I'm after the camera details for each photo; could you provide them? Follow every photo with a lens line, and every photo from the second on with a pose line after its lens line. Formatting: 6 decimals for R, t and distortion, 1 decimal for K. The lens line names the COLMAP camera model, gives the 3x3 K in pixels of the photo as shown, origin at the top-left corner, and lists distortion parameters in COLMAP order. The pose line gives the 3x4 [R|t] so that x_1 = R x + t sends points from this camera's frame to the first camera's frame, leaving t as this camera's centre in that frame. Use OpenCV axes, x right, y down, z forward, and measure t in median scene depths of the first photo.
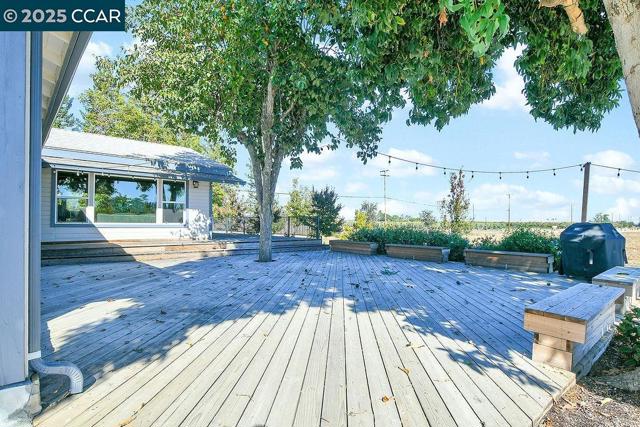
lens RADIAL K [[349.0, 0, 328.8], [0, 349.0, 216.9], [0, 0, 1]] dist [-0.024935, 0.000114]
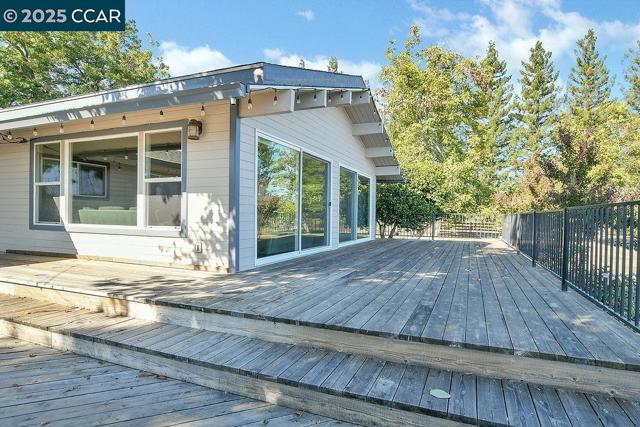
lens RADIAL K [[349.0, 0, 328.8], [0, 349.0, 216.9], [0, 0, 1]] dist [-0.024935, 0.000114]
pose [[0.421715, -0.004067, -0.906719, 0.044461], [0.006217, 0.999979, -0.001594, 0.007699], [0.906707, -0.004965, 0.421731, 1.001592]]
